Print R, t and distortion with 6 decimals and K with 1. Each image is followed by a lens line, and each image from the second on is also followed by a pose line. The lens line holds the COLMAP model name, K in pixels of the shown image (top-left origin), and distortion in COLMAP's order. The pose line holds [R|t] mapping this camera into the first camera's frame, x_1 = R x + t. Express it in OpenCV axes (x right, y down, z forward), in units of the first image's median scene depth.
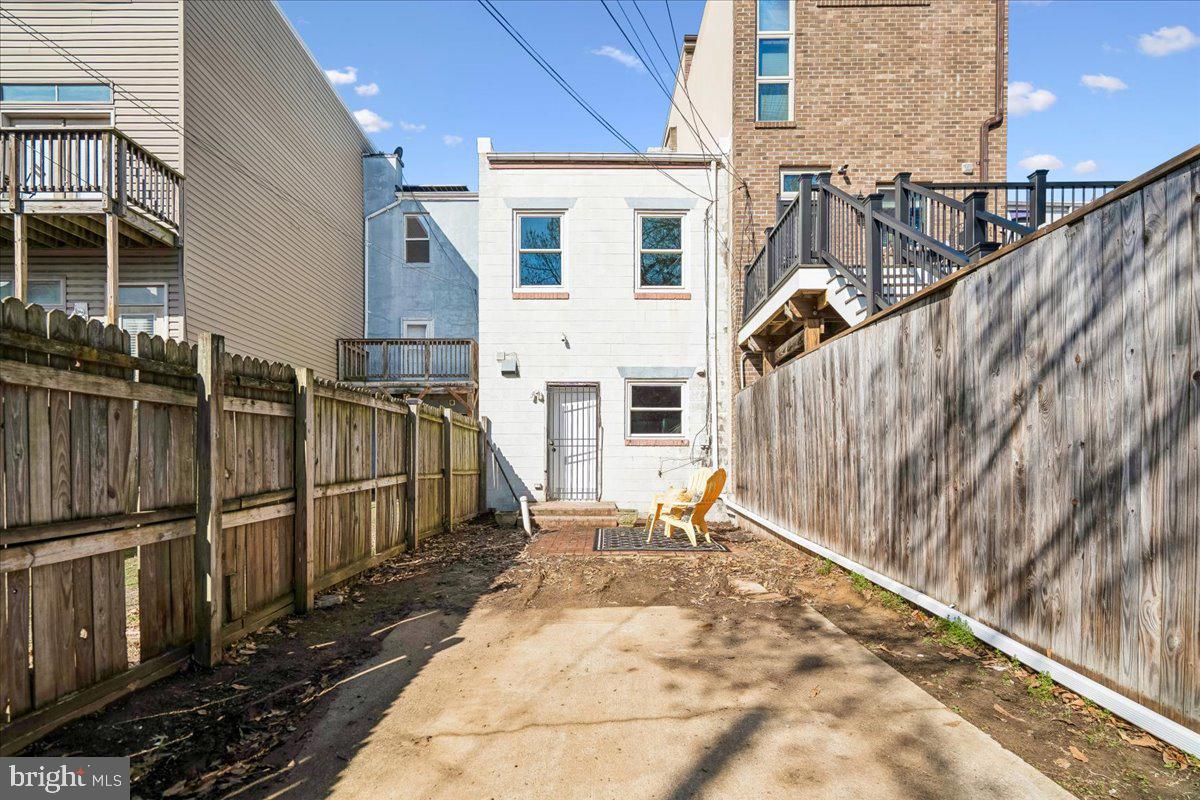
lens RADIAL K [[575.8, 0, 601.5], [0, 575.8, 459.7], [0, 0, 1]] dist [-0.001507, 0.000999]
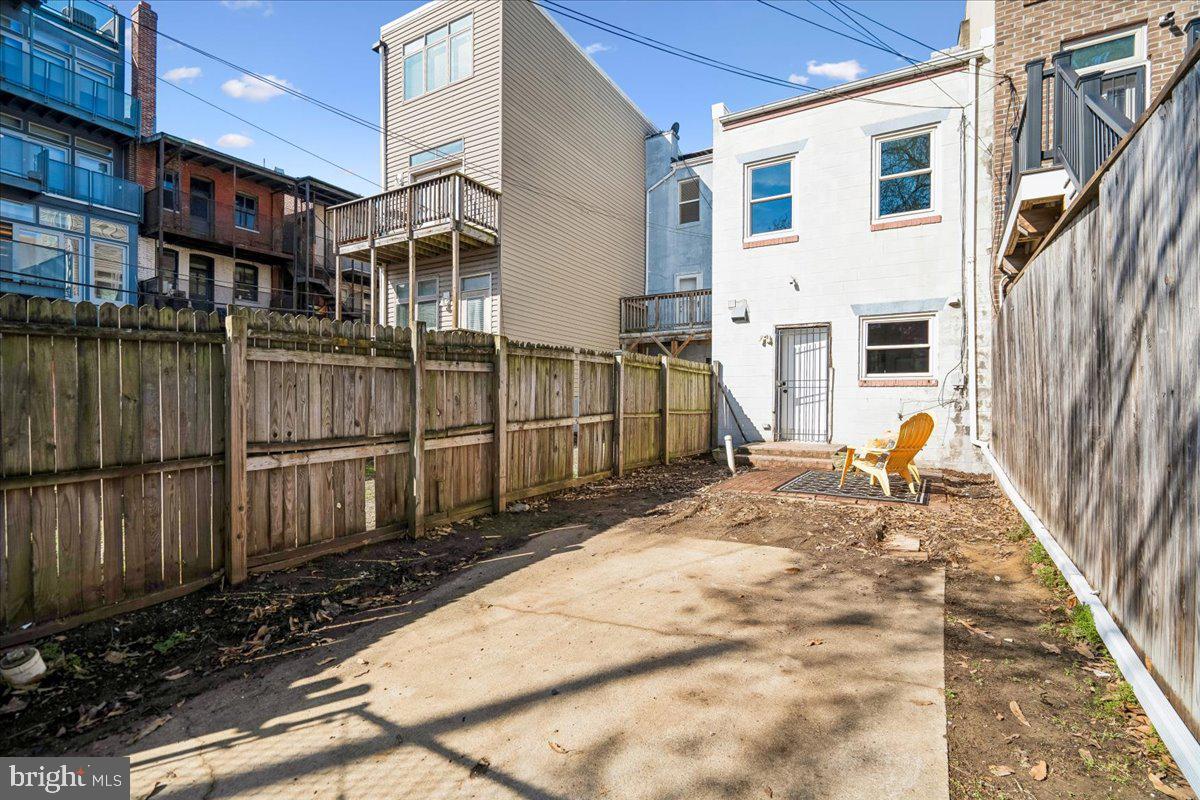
lens RADIAL K [[549.1, 0, 598.5], [0, 549.1, 397.4], [0, 0, 1]] dist [-0.001393, -0.000529]
pose [[0.858620, 0.001203, -0.512611, 0.233364], [-0.002200, 0.999997, -0.001338, -0.007433], [0.512608, 0.002277, 0.858620, -0.002805]]
